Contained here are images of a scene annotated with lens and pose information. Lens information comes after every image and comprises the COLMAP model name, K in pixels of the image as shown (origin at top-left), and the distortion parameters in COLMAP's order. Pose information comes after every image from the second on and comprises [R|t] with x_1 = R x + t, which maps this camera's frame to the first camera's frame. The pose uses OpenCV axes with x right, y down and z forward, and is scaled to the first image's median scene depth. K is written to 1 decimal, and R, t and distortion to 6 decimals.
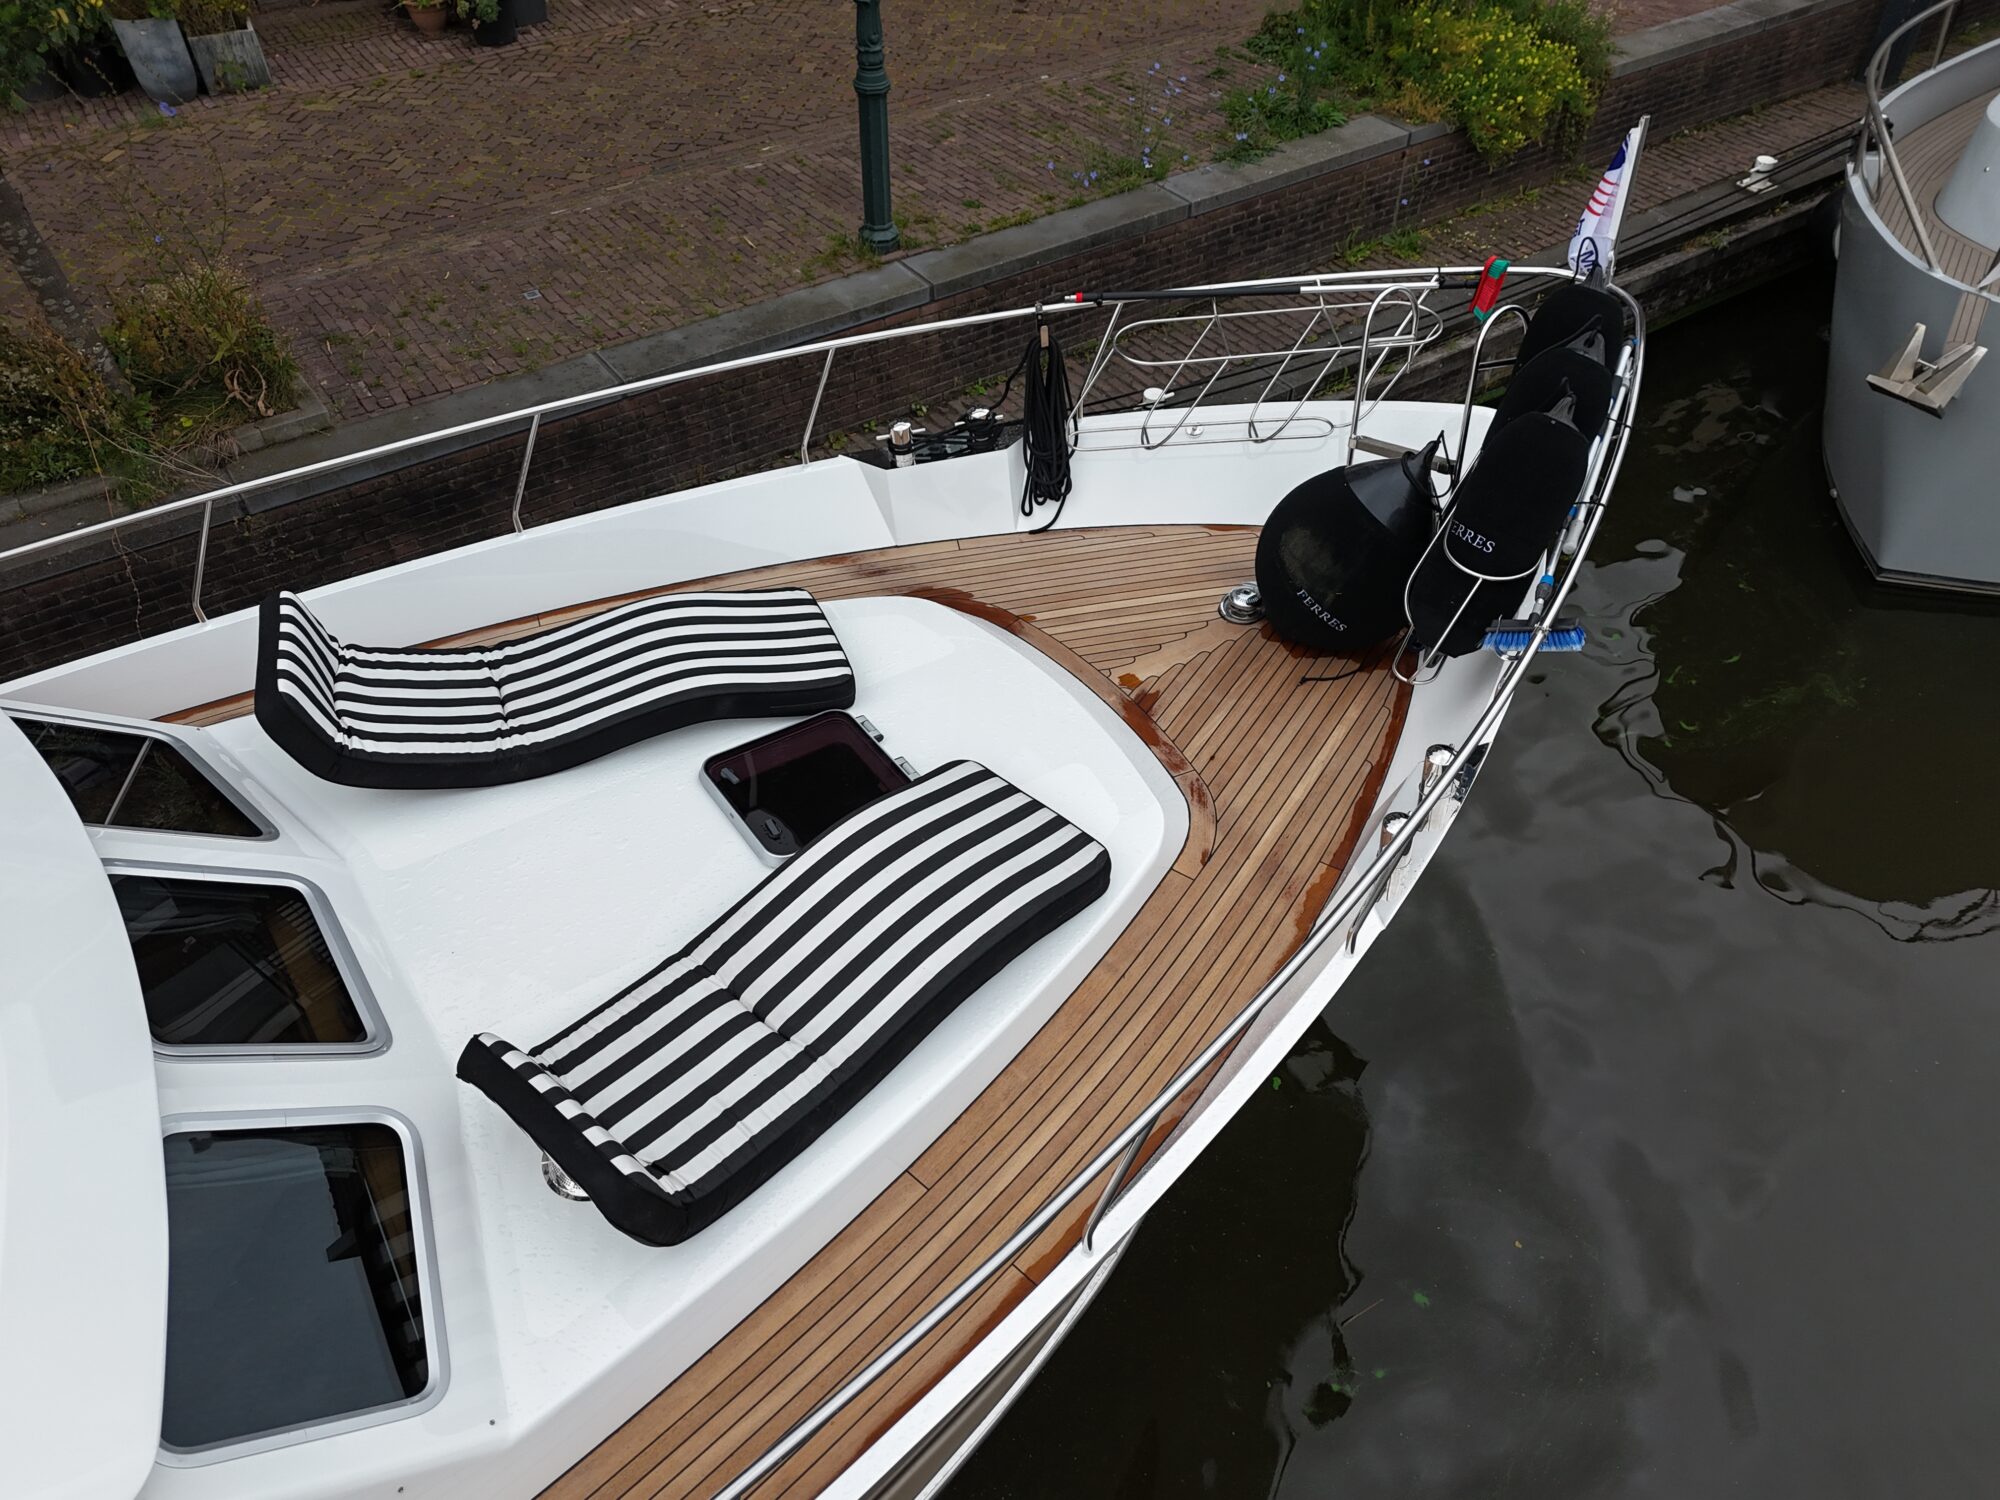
lens RADIAL K [[1458.3, 0, 1000.0], [0, 1458.3, 750.0], [0, 0, 1]] dist [-0.005485, -0.013794]
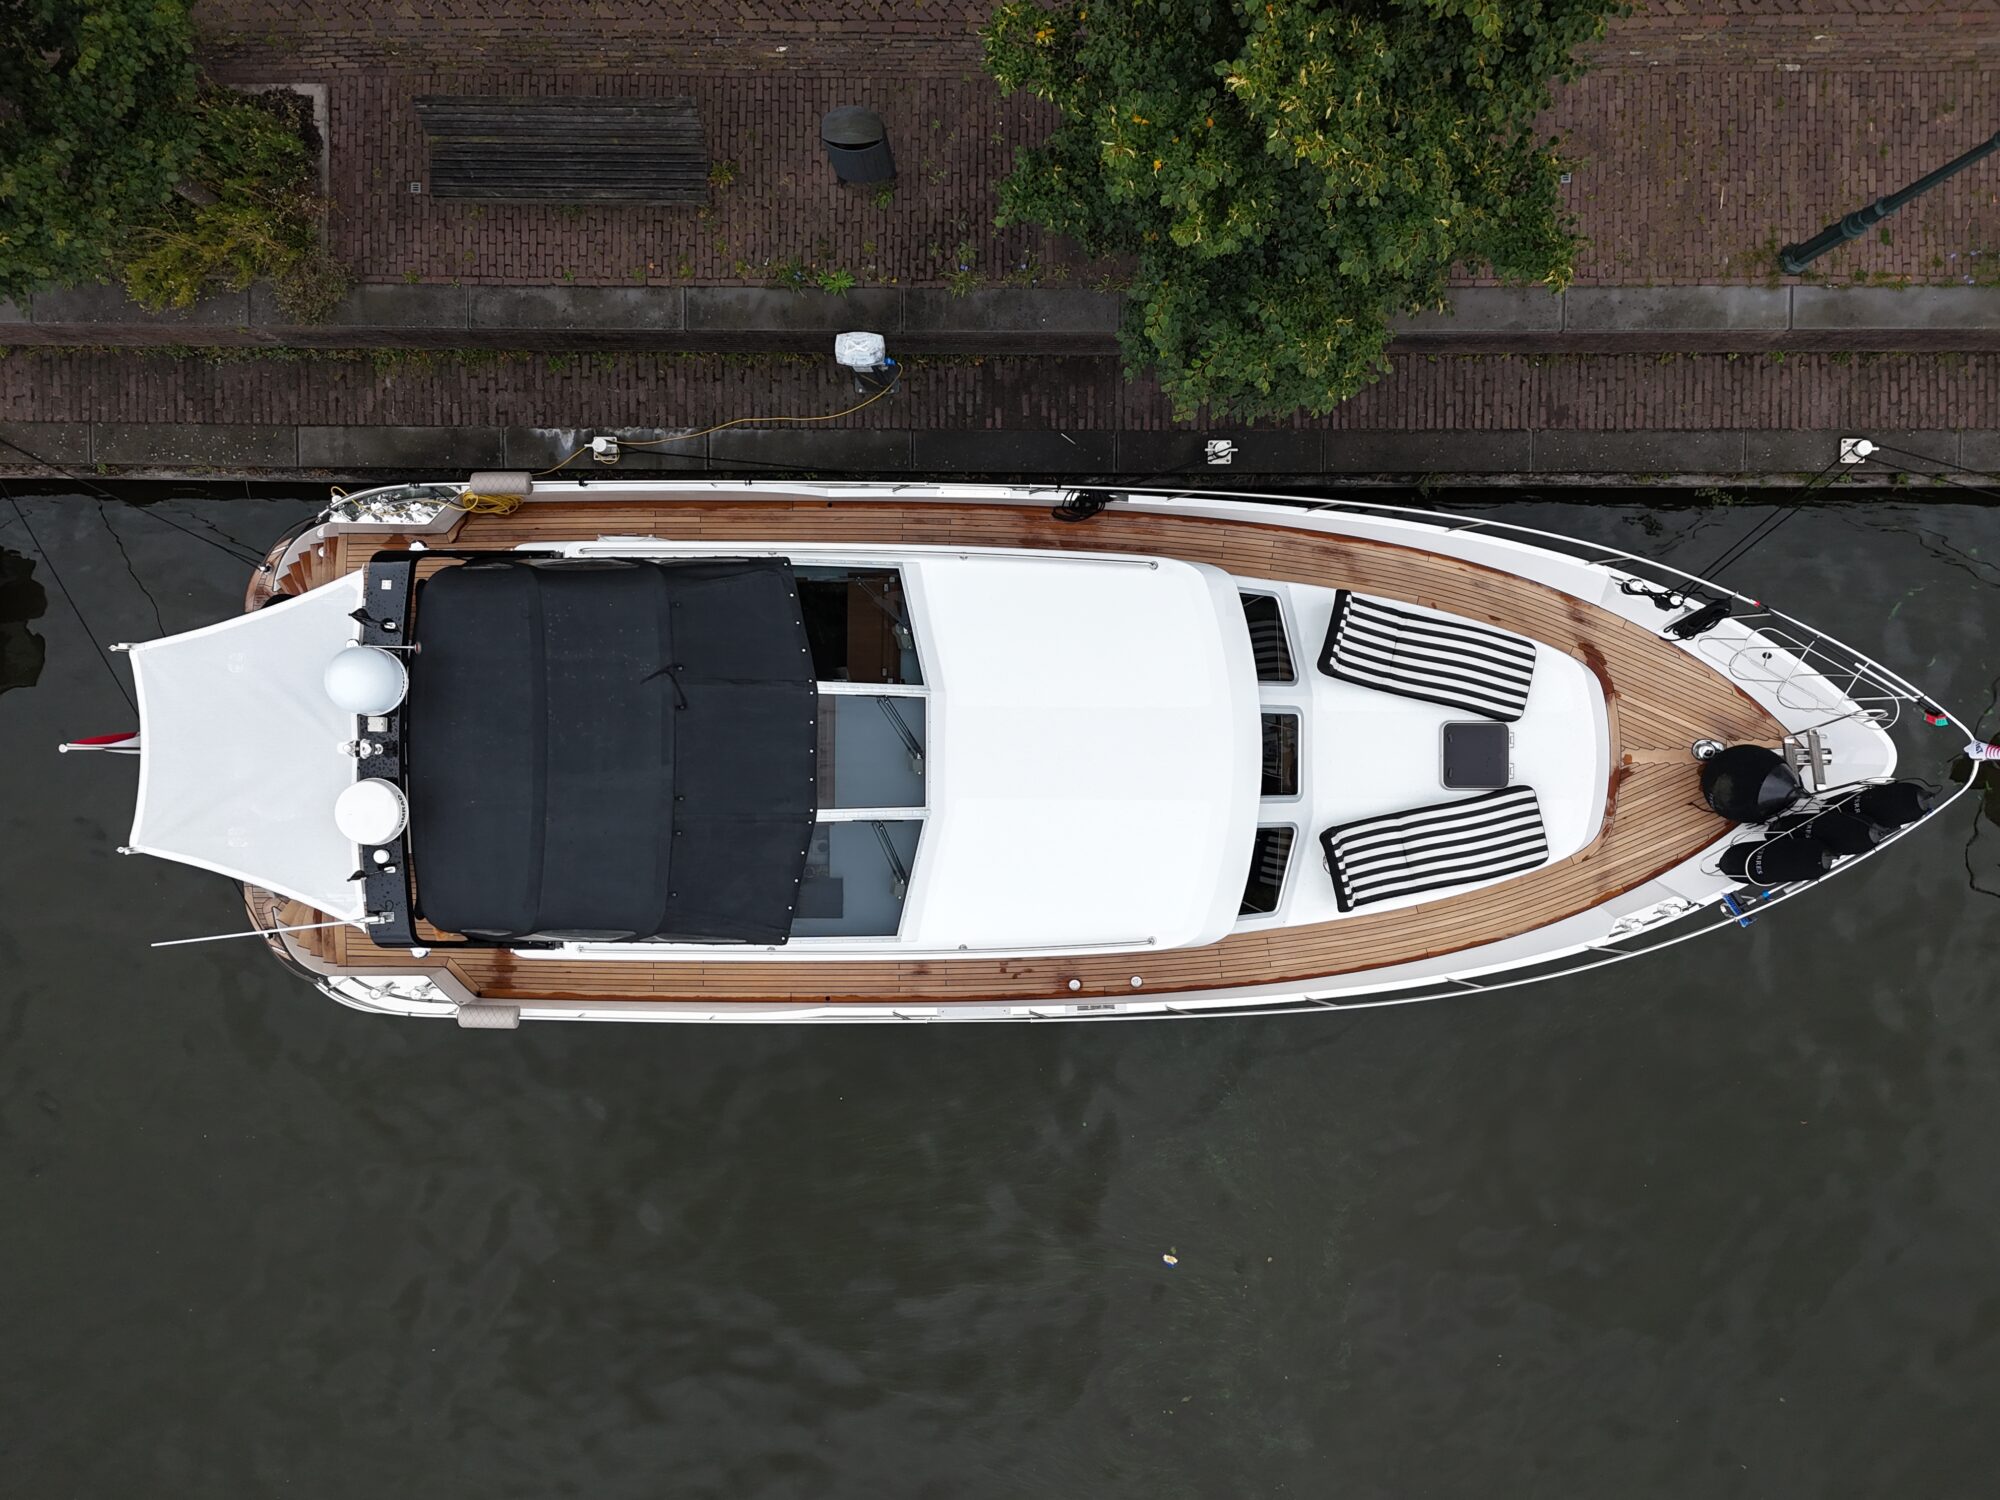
lens RADIAL K [[1458.3, 0, 1000.0], [0, 1458.3, 750.0], [0, 0, 1]] dist [-0.005485, -0.013794]
pose [[0.818930, 0.573457, -0.022376, -0.612649], [-0.375939, 0.565507, 0.734079, -1.239971], [0.433616, -0.592748, 0.678695, -0.869435]]
